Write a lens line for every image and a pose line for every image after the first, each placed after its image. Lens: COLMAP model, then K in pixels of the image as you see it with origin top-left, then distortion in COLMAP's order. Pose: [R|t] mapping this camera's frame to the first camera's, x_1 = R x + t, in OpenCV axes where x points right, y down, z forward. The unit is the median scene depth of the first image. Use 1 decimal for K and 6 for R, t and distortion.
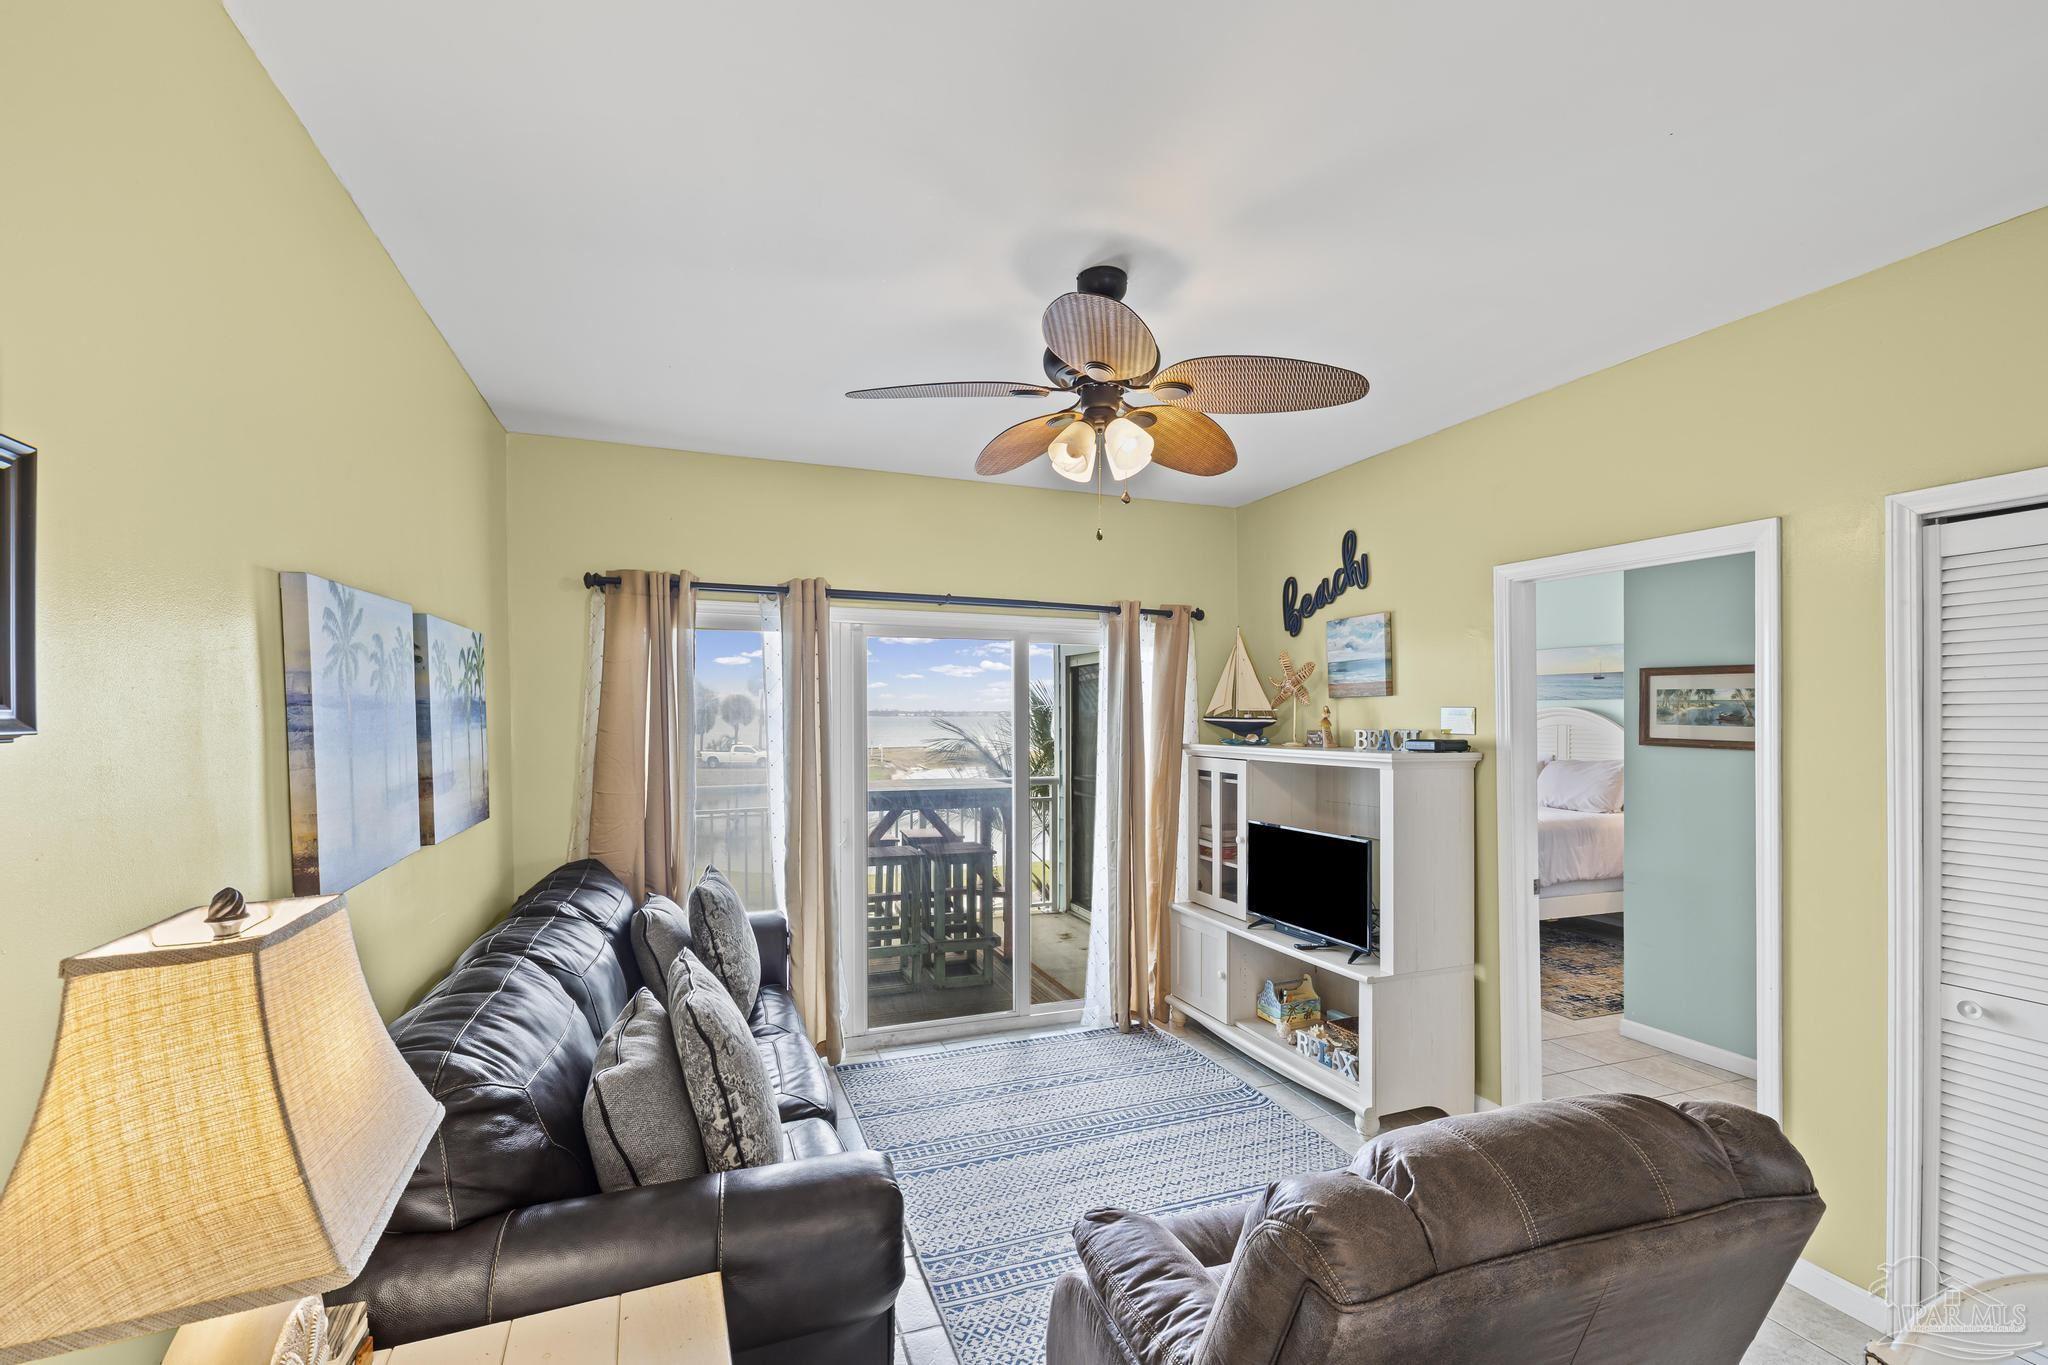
lens RADIAL K [[863.2, 0, 1015.8], [0, 863.2, 722.7], [0, 0, 1]] dist [0.008822, 0.000247]
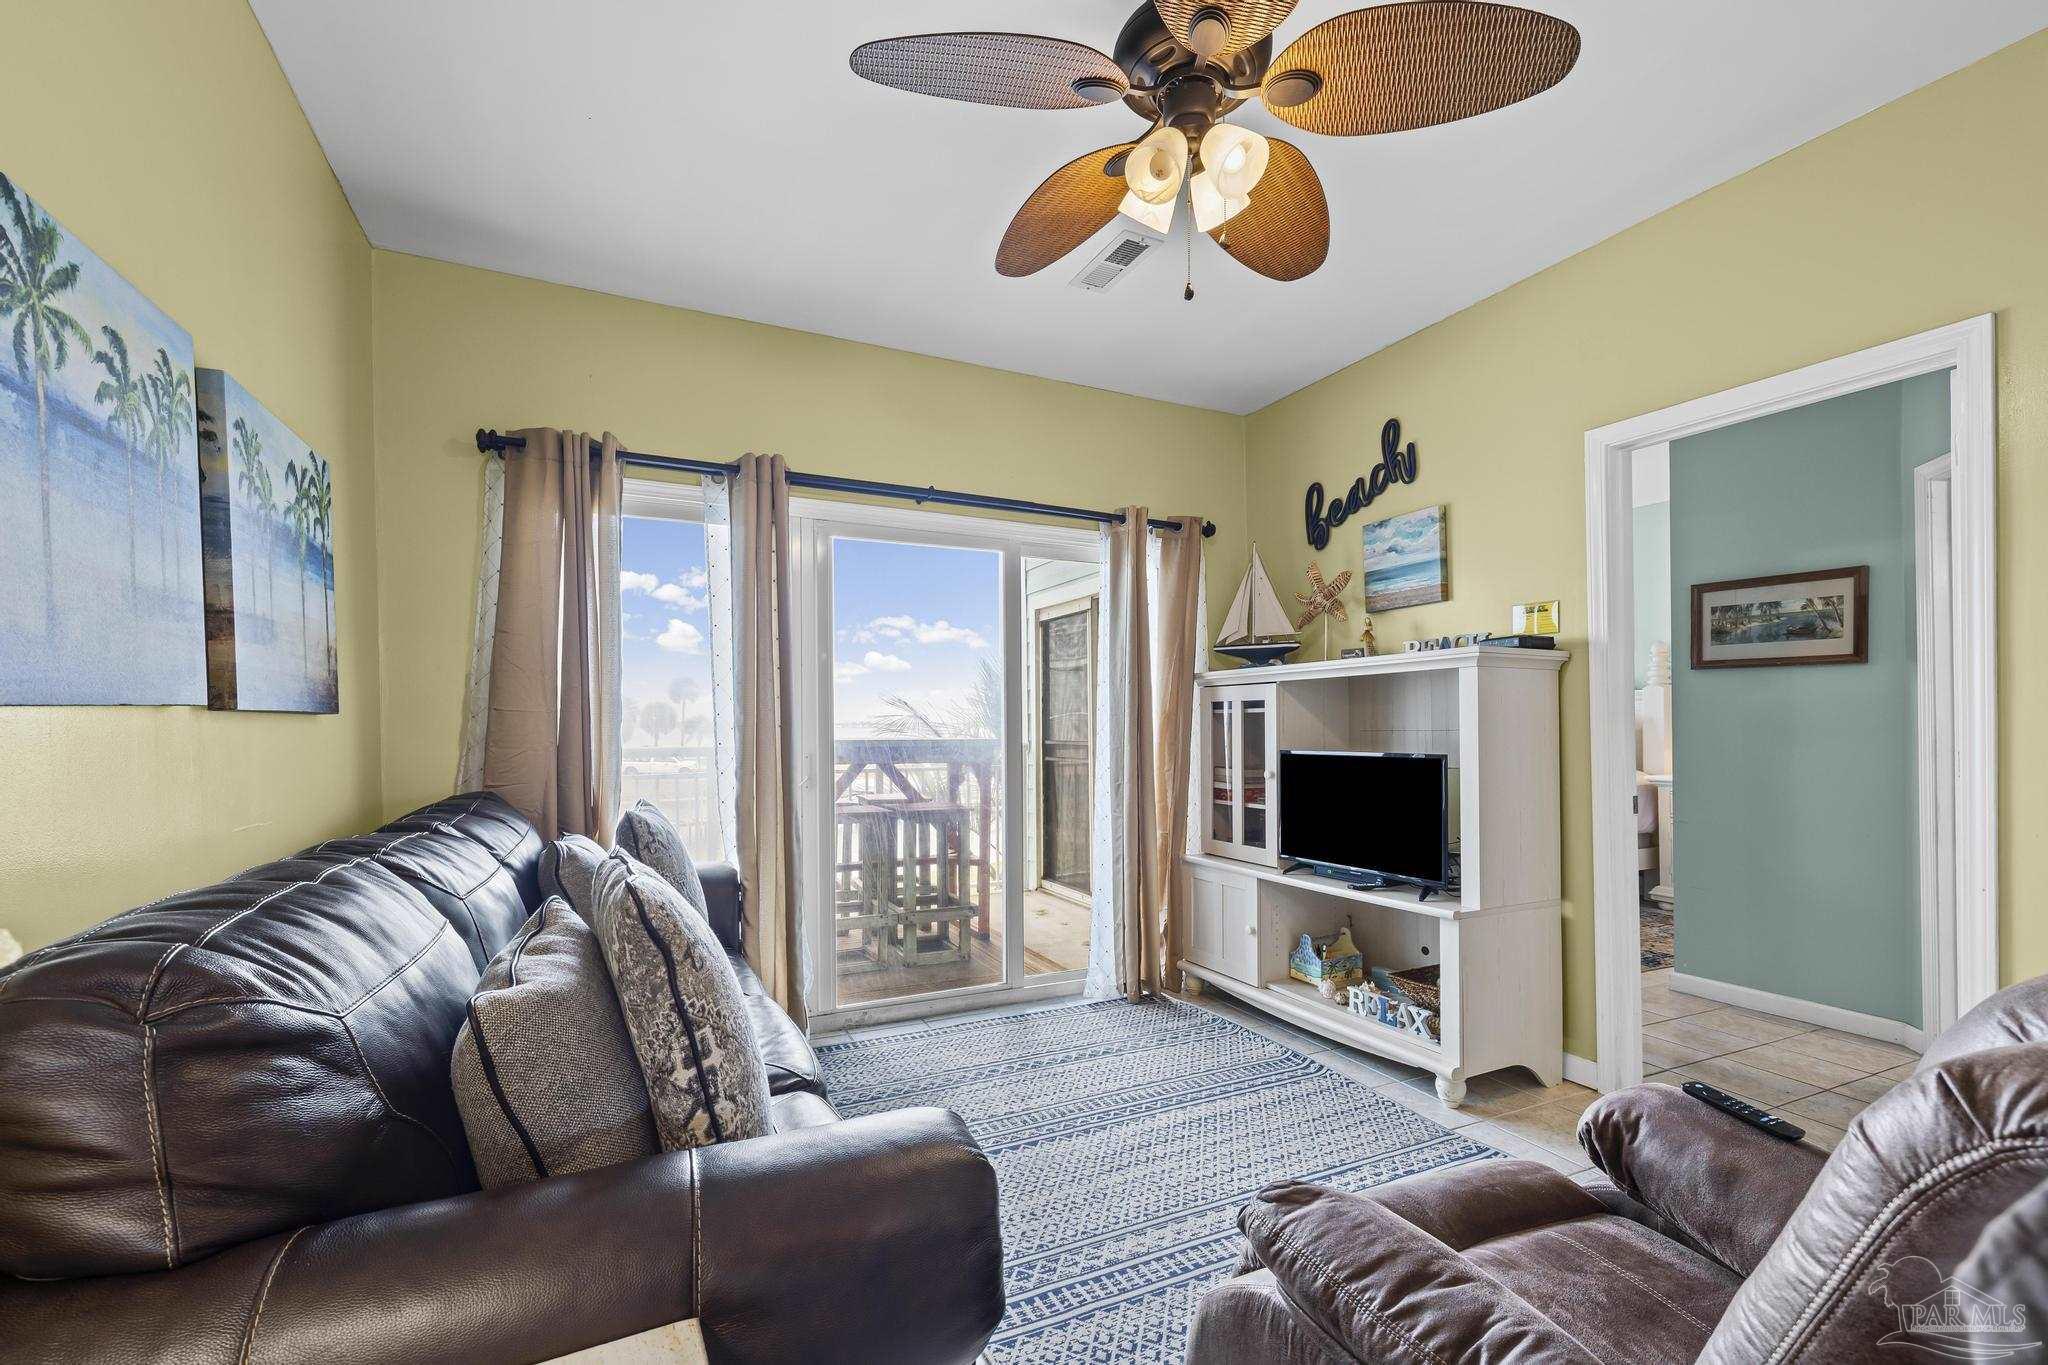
lens RADIAL K [[863.2, 0, 1013.7], [0, 863.2, 728.2], [0, 0, 1]] dist [0.008822, 0.000247]
pose [[0.996822, -0.004422, 0.079538, -0.080544], [0.005051, 0.999958, -0.007706, 0.115636], [-0.079501, 0.008083, 0.996802, 0.188890]]
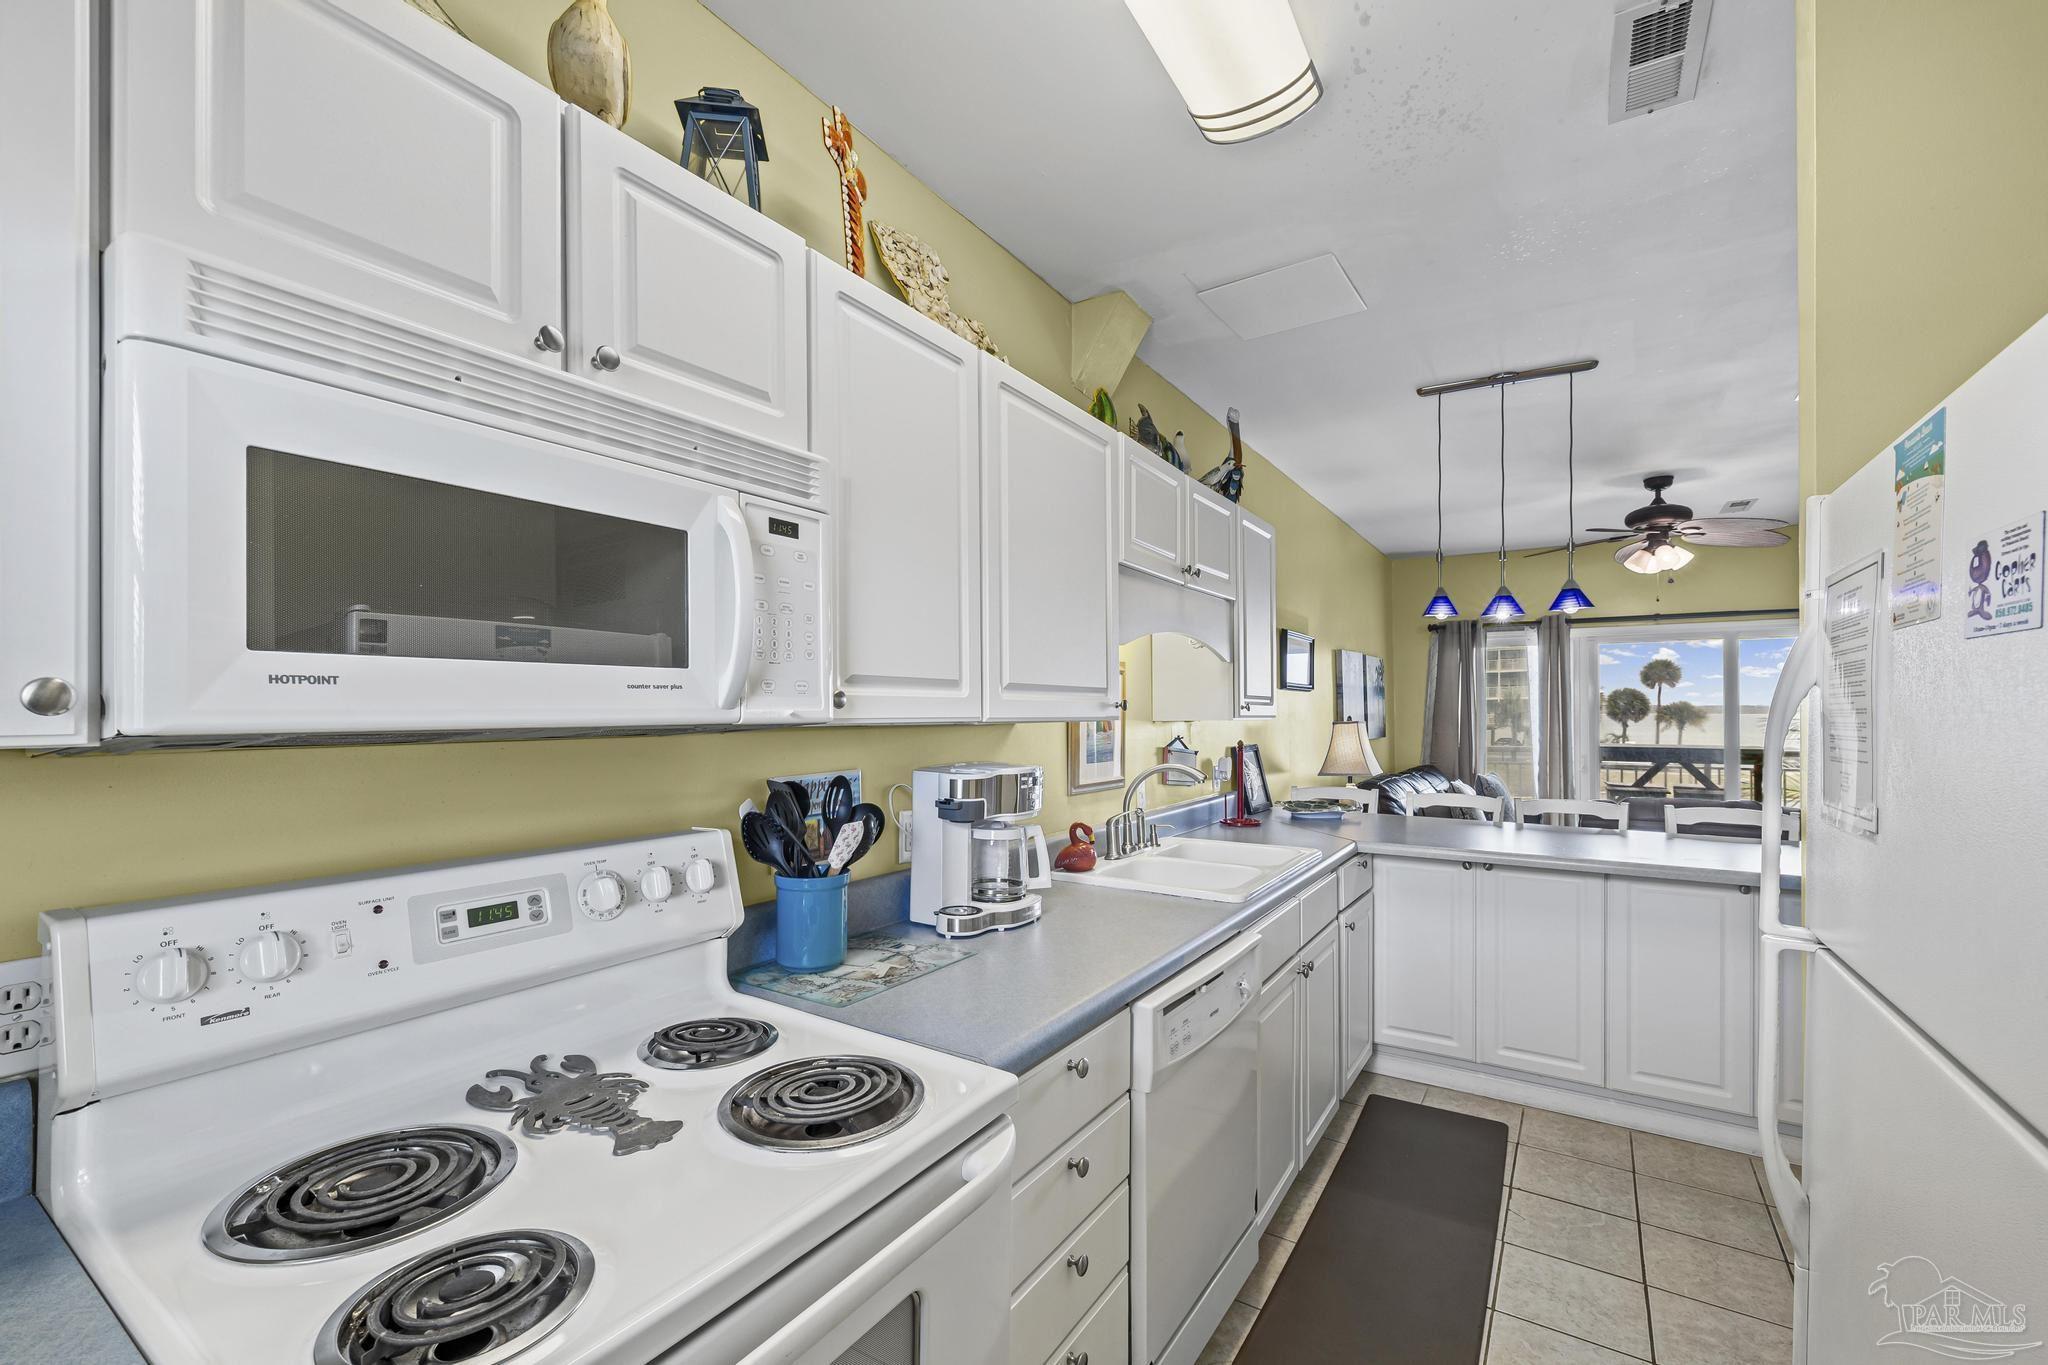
lens RADIAL K [[869.8, 0, 1015.5], [0, 869.8, 710.5], [0, 0, 1]] dist [0.002548, 0.001064]
pose [[0.594463, -0.007637, -0.804087, 0.615043], [-0.003866, 0.999916, -0.012355, 0.062581], [0.804114, 0.010453, 0.594384, -1.075329]]
